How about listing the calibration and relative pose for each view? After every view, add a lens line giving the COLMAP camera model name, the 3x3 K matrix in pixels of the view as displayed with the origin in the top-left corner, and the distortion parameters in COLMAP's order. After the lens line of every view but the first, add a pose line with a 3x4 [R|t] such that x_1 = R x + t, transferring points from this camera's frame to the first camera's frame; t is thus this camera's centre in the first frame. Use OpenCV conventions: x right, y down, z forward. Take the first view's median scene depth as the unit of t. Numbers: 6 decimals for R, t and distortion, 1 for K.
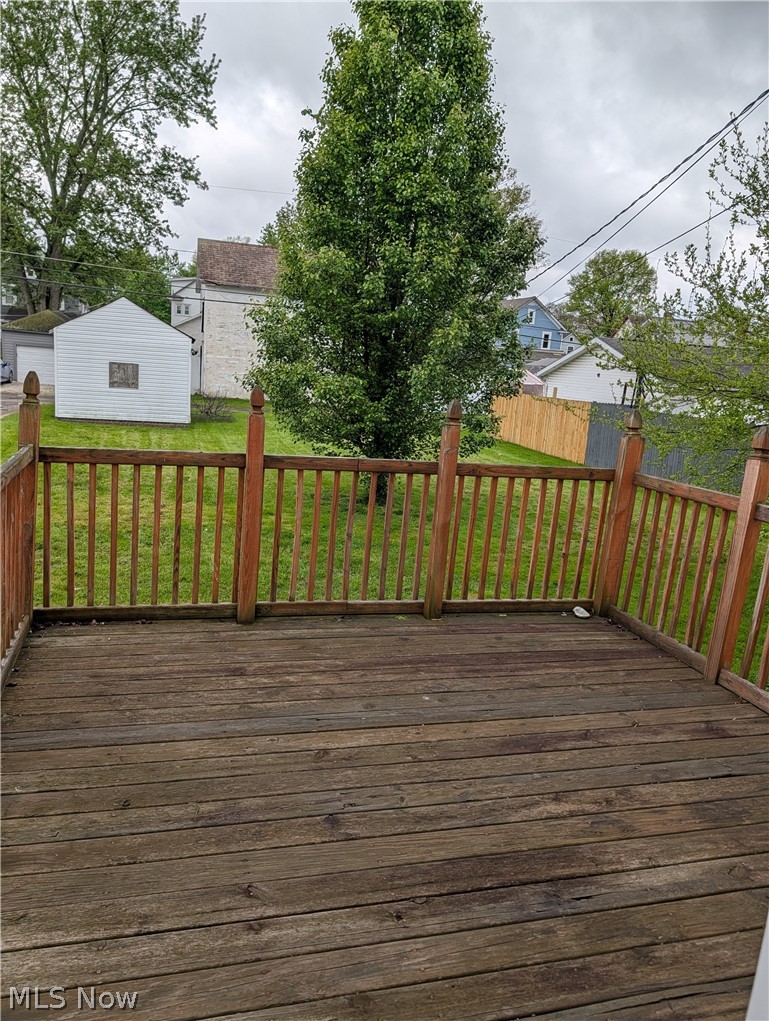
lens RADIAL K [[720.4, 0, 384.5], [0, 720.4, 510.5], [0, 0, 1]] dist [0.075298, -0.105098]
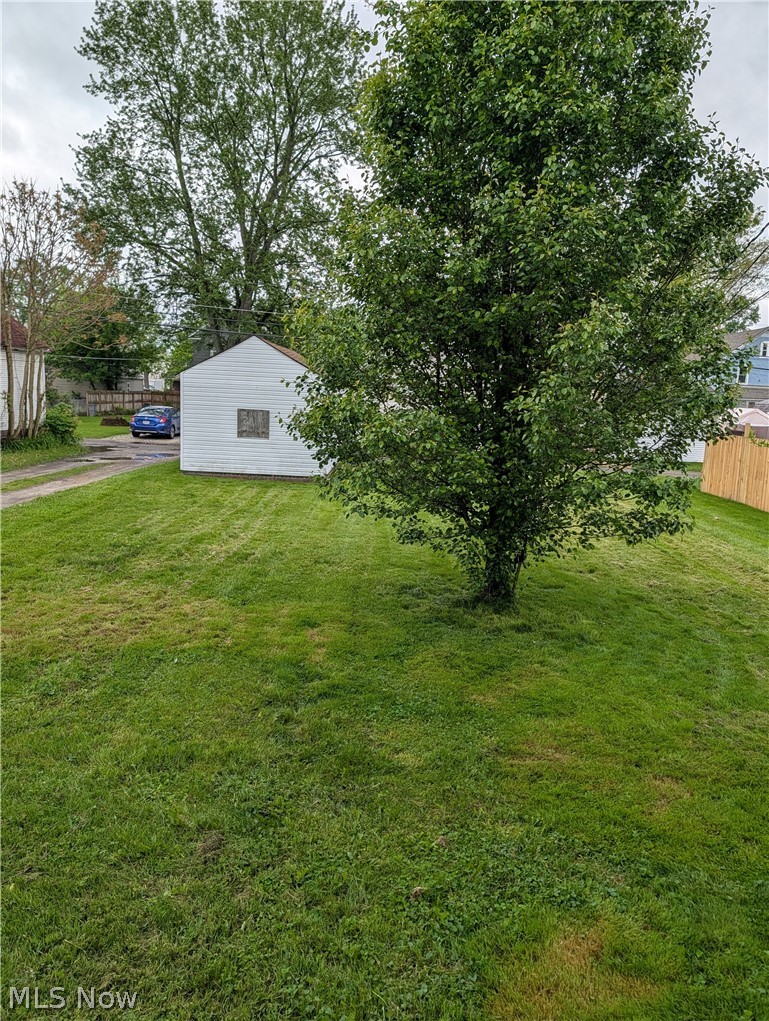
lens RADIAL K [[740.0, 0, 386.1], [0, 740.0, 493.8], [0, 0, 1]] dist [0.066926, -0.000094]
pose [[0.963828, 0.006863, -0.266436, 0.078419], [-0.030583, 0.995913, -0.084981, -0.054205], [0.264764, 0.090055, 0.960099, 0.346550]]
